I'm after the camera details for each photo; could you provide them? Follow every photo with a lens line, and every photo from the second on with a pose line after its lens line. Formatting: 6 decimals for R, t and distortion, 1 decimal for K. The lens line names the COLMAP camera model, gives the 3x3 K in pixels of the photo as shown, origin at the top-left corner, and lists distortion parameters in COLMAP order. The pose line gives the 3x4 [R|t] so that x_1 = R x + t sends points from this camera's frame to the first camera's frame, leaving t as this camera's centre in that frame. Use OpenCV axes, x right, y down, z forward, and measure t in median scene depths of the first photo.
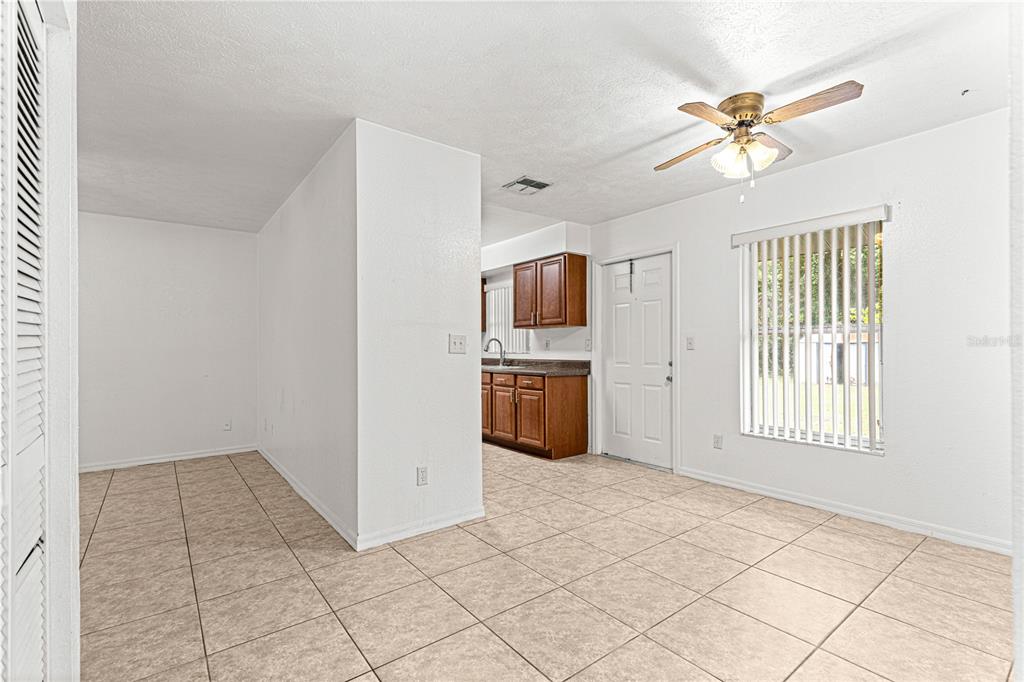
lens RADIAL K [[463.2, 0, 512.9], [0, 463.2, 345.5], [0, 0, 1]] dist [0.007910, -0.000106]
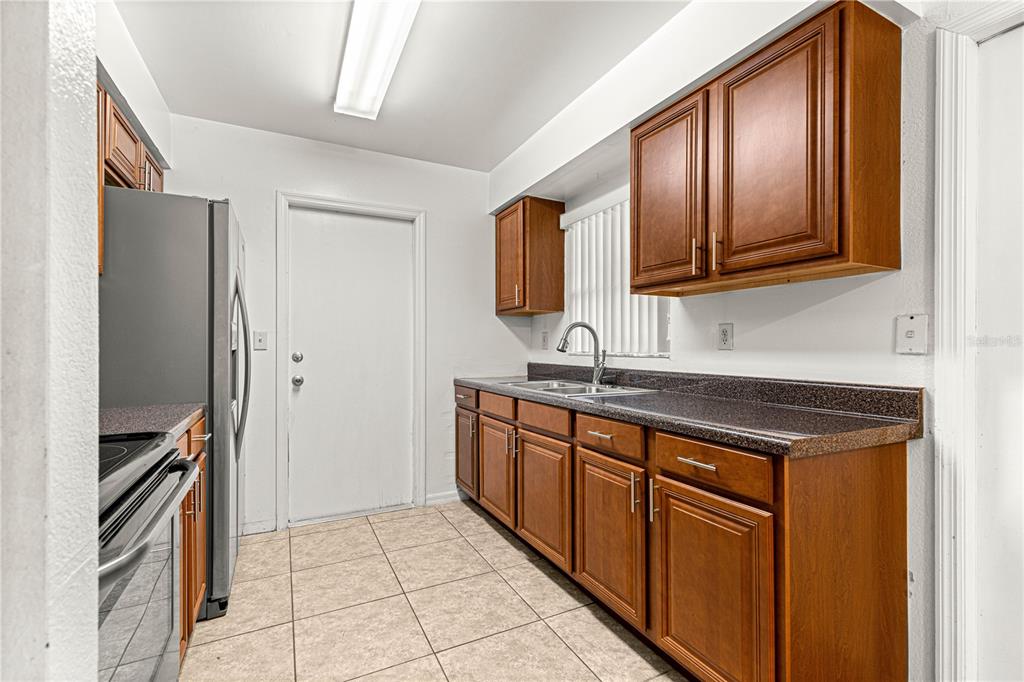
lens RADIAL K [[463.2, 0, 512.9], [0, 463.2, 345.5], [0, 0, 1]] dist [0.007910, -0.000106]
pose [[0.982406, 0.005680, -0.186672, -0.024235], [-0.004381, 0.999963, 0.007372, 0.004834], [0.186707, -0.006424, 0.982395, 0.635591]]
